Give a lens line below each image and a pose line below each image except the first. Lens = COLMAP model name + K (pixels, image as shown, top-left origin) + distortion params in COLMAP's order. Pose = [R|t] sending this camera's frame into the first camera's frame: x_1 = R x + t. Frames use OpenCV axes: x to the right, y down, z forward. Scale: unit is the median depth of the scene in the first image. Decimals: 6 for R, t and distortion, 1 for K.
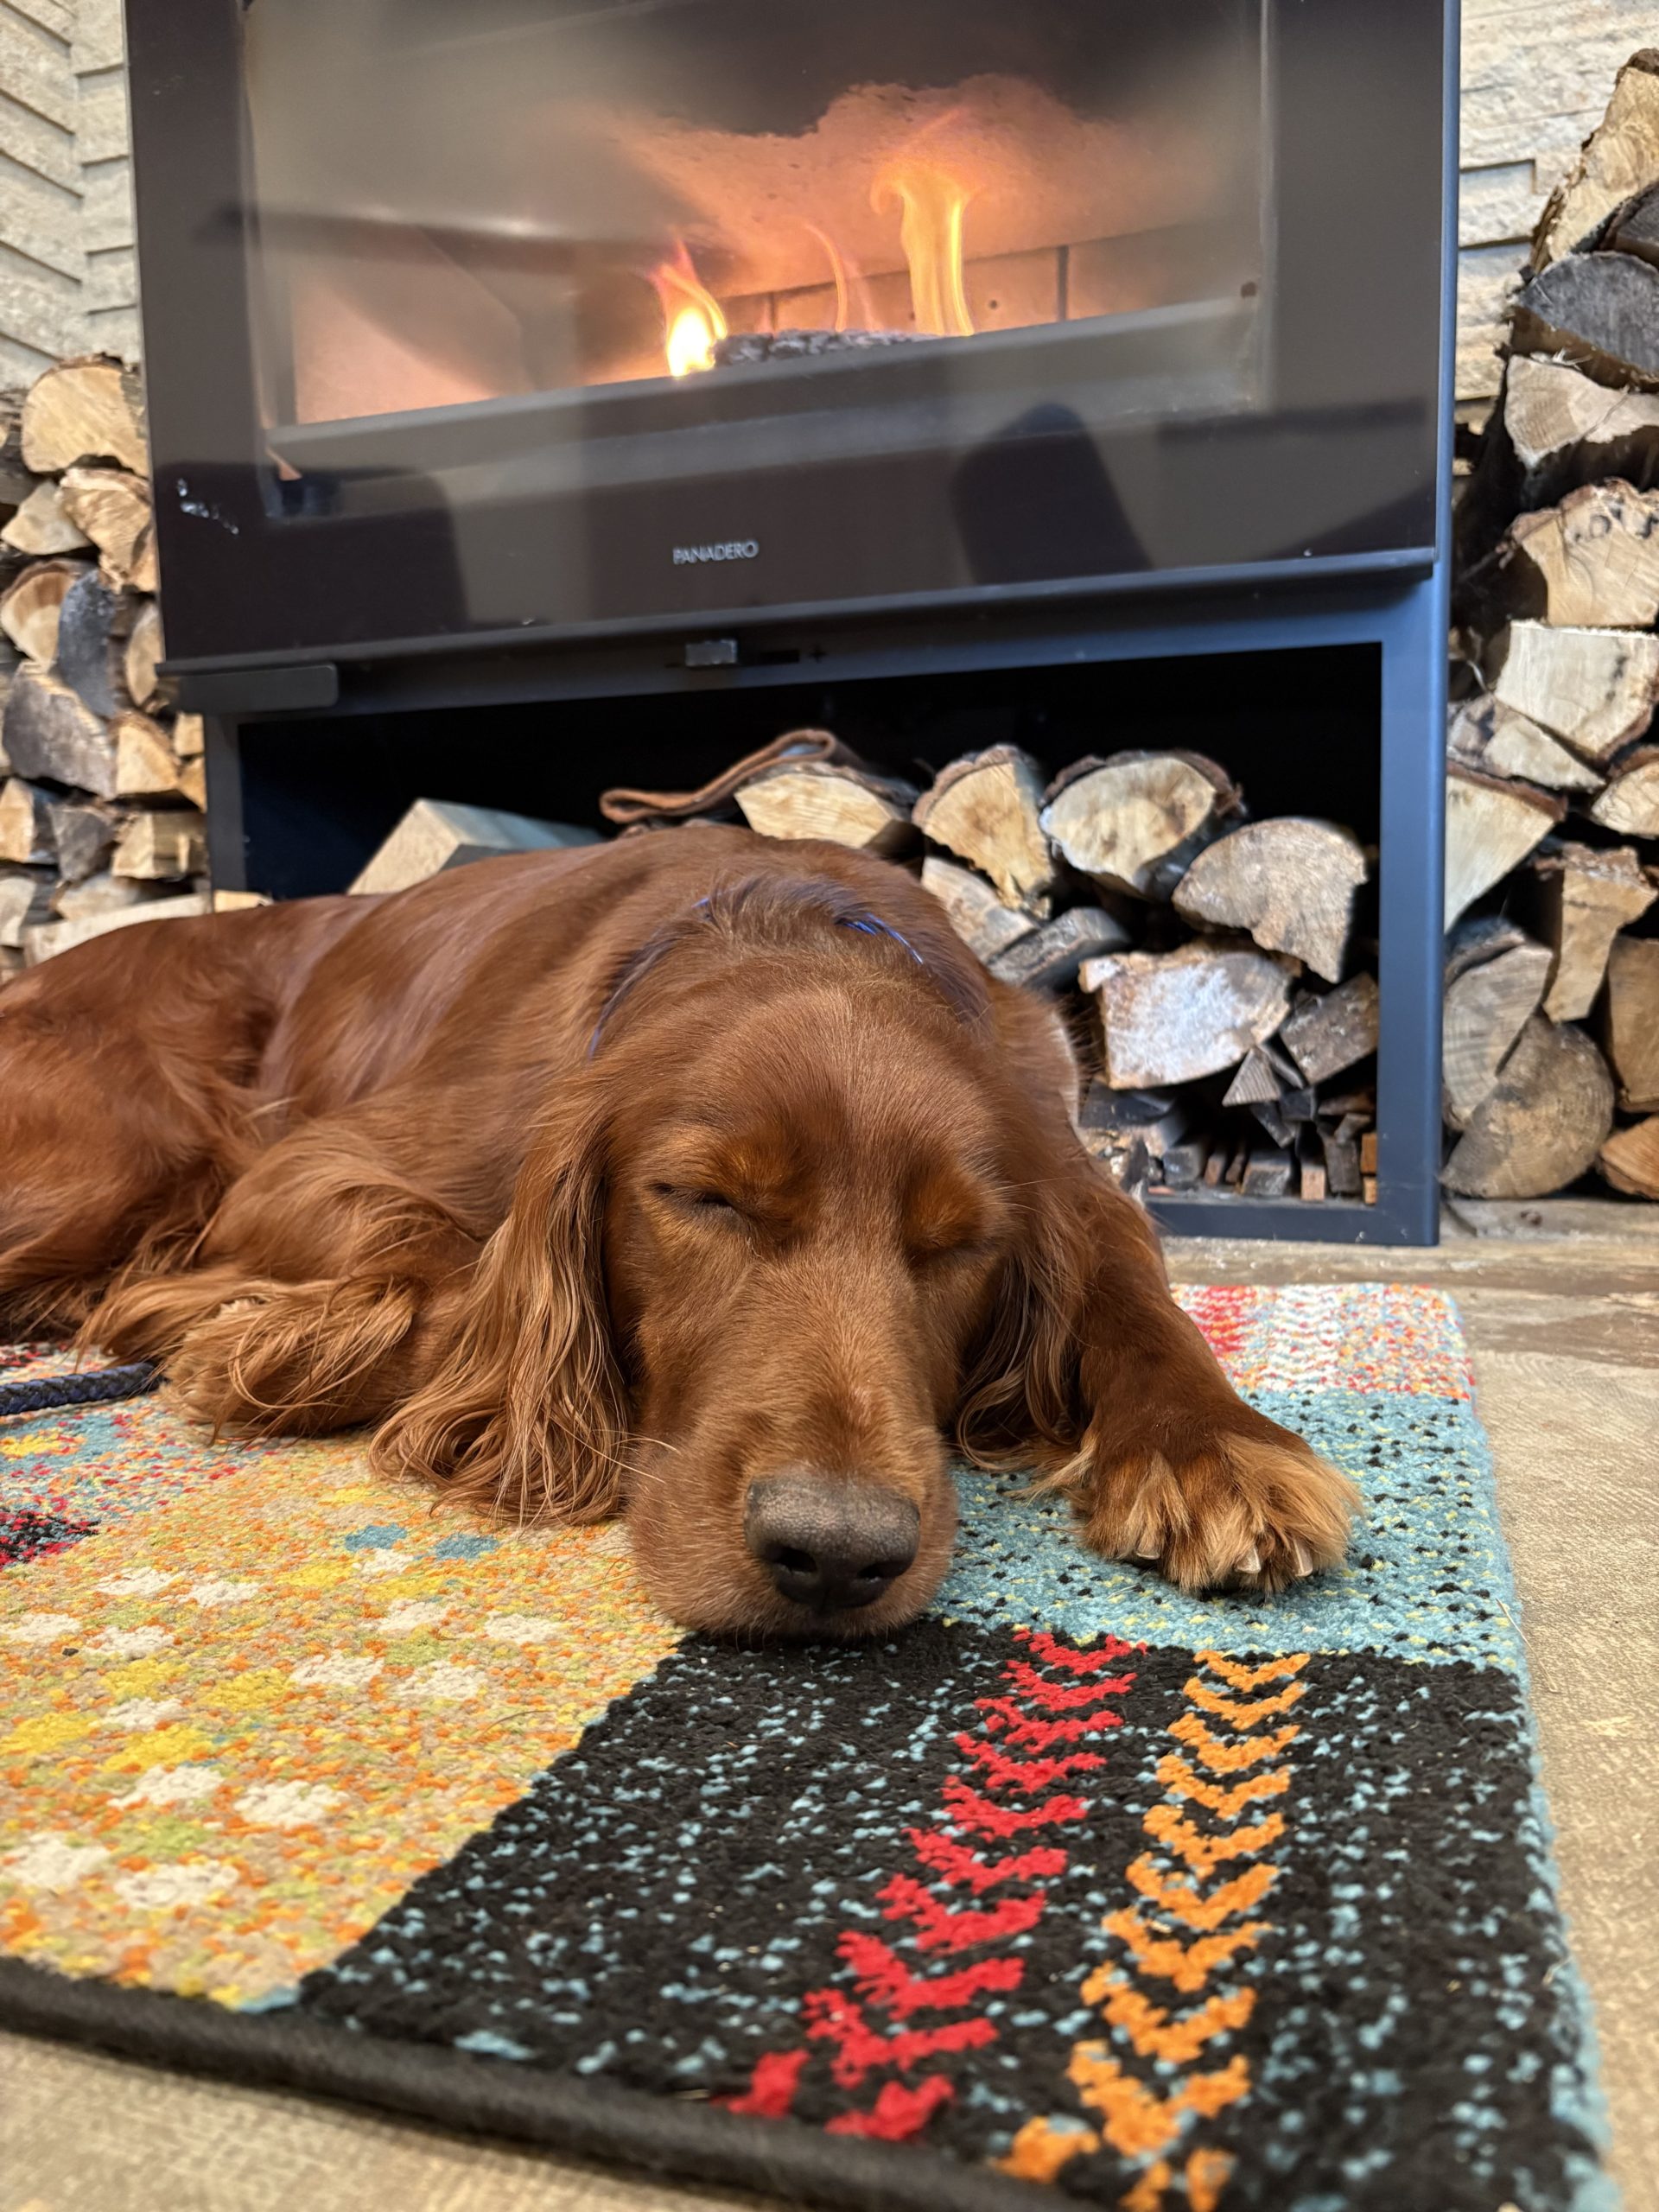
lens RADIAL K [[1856.5, 0, 829.5], [0, 1856.5, 1106.0], [0, 0, 1]] dist [-0.004921, 0.006882]
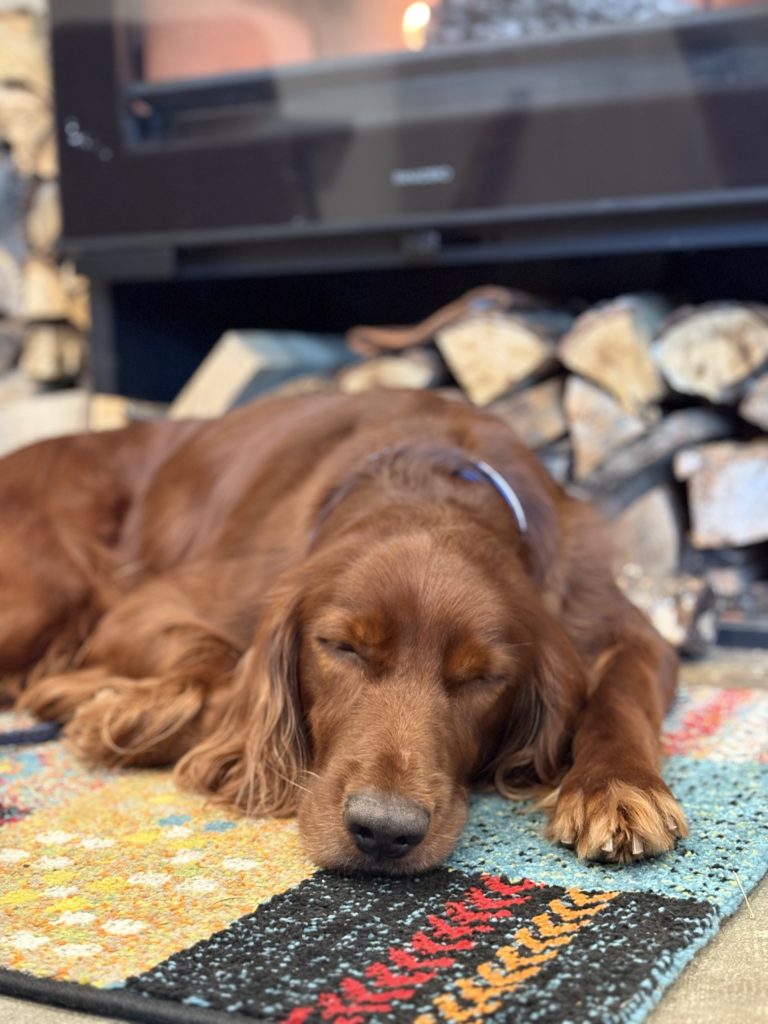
lens RADIAL K [[1550.7, 0, 384.0], [0, 1550.7, 512.0], [0, 0, 1]] dist [0.136695, -0.082961]
pose [[0.991187, 0.010985, -0.132011, 0.219932], [-0.010226, 0.999927, 0.006425, -0.121104], [0.132072, -0.005018, 0.991227, -0.697691]]
